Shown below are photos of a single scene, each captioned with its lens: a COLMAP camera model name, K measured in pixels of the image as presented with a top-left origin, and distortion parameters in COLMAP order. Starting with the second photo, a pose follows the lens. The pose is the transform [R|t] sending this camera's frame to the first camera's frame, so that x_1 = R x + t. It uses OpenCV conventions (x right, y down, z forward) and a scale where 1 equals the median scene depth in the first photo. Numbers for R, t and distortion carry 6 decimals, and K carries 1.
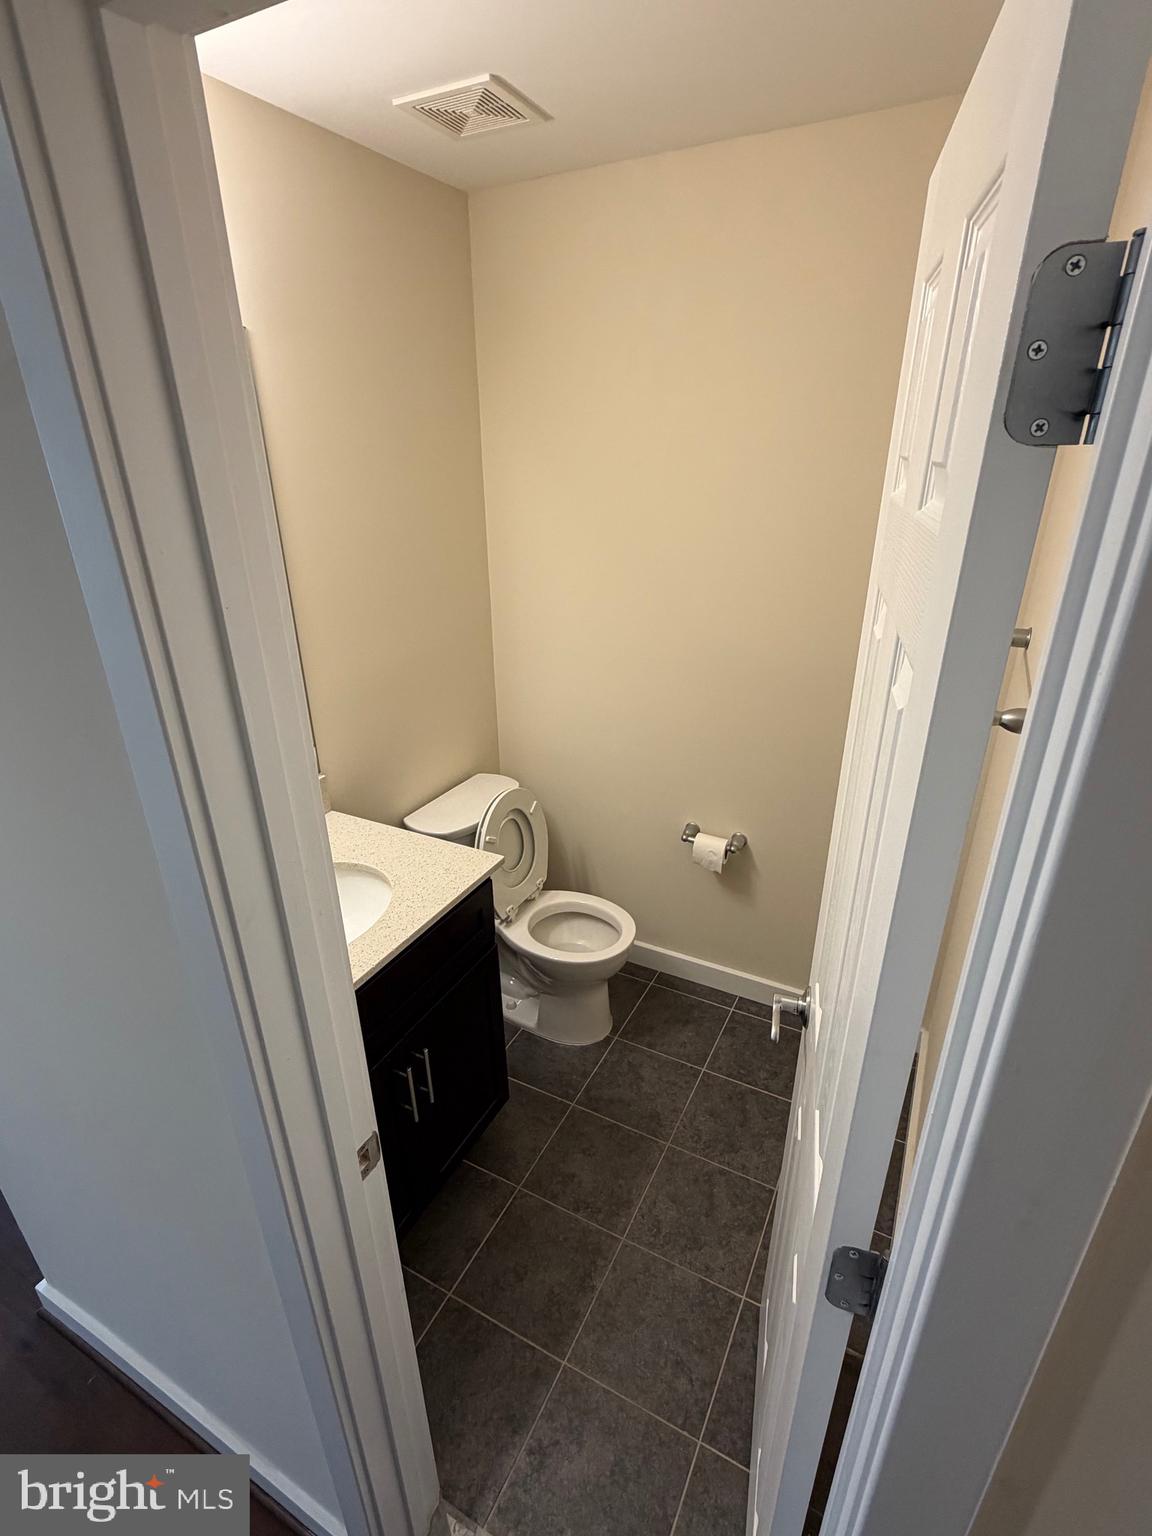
lens RADIAL K [[735.6, 0, 576.0], [0, 735.6, 766.0], [0, 0, 1]] dist [0.002266, 0.000518]
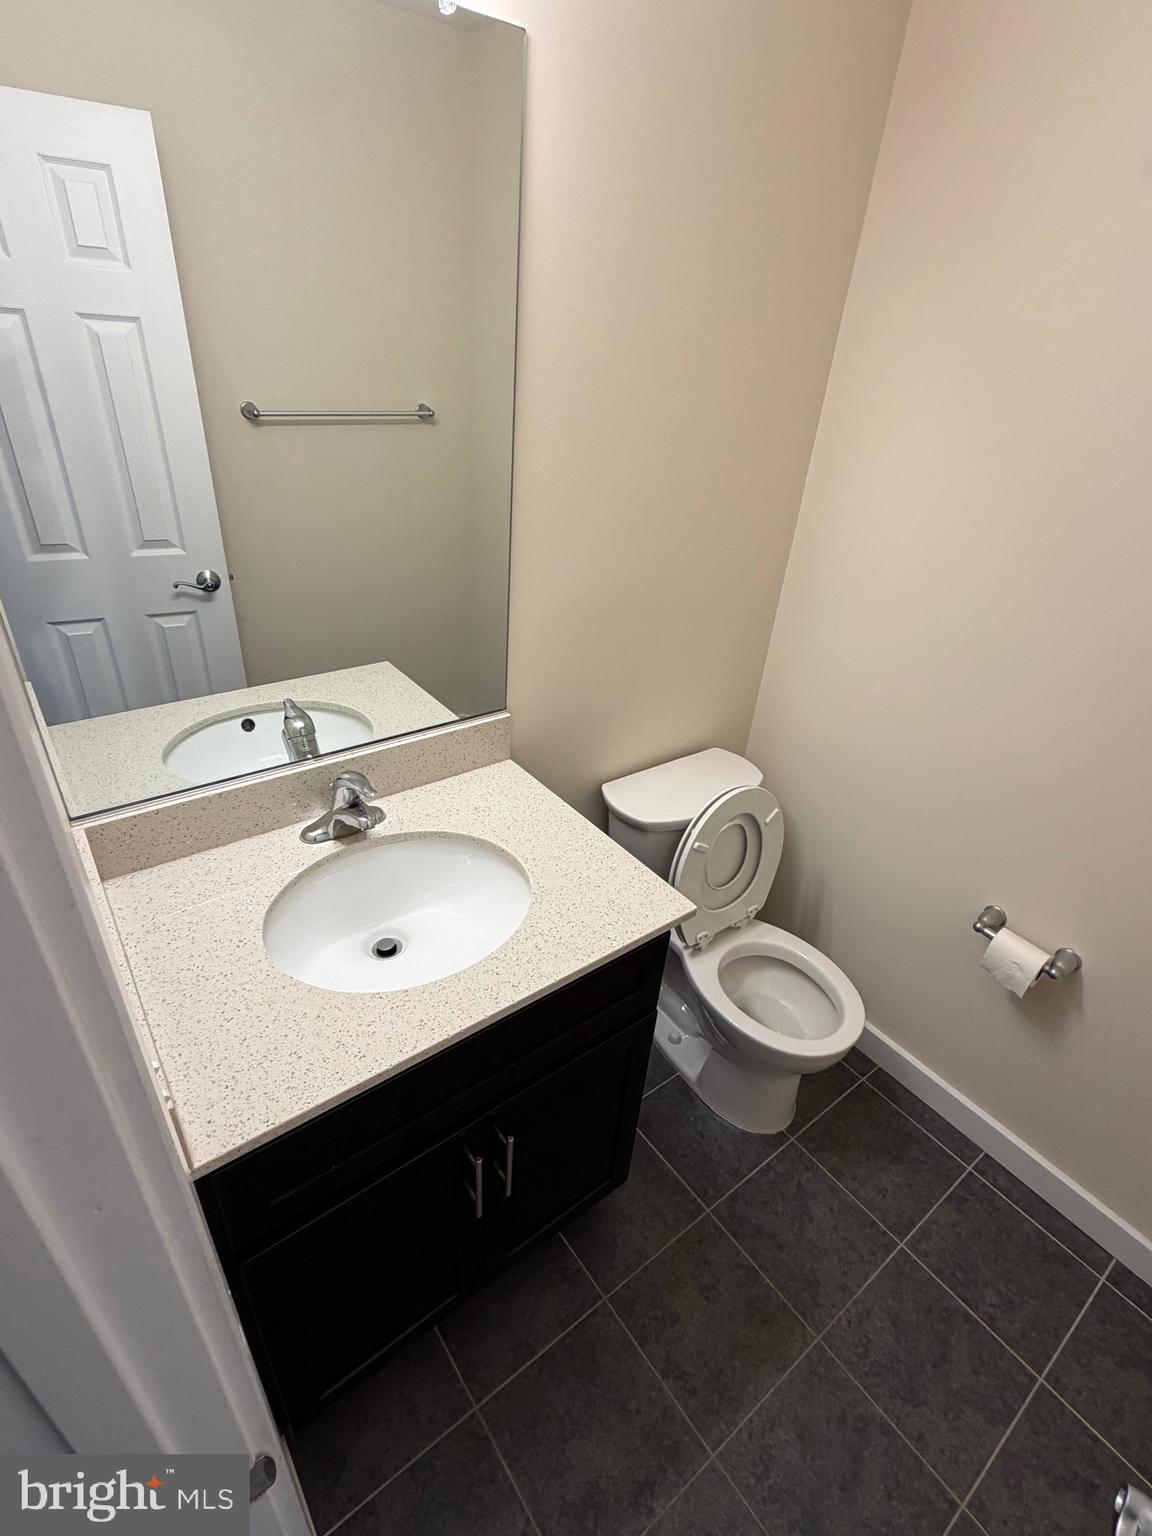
lens RADIAL K [[735.6, 0, 576.0], [0, 735.6, 766.0], [0, 0, 1]] dist [0.002266, 0.000518]
pose [[0.903028, 0.284781, -0.321621, -0.012869], [-0.247253, 0.956798, 0.152979, -0.058679], [0.351292, -0.058622, 0.934429, 0.249160]]
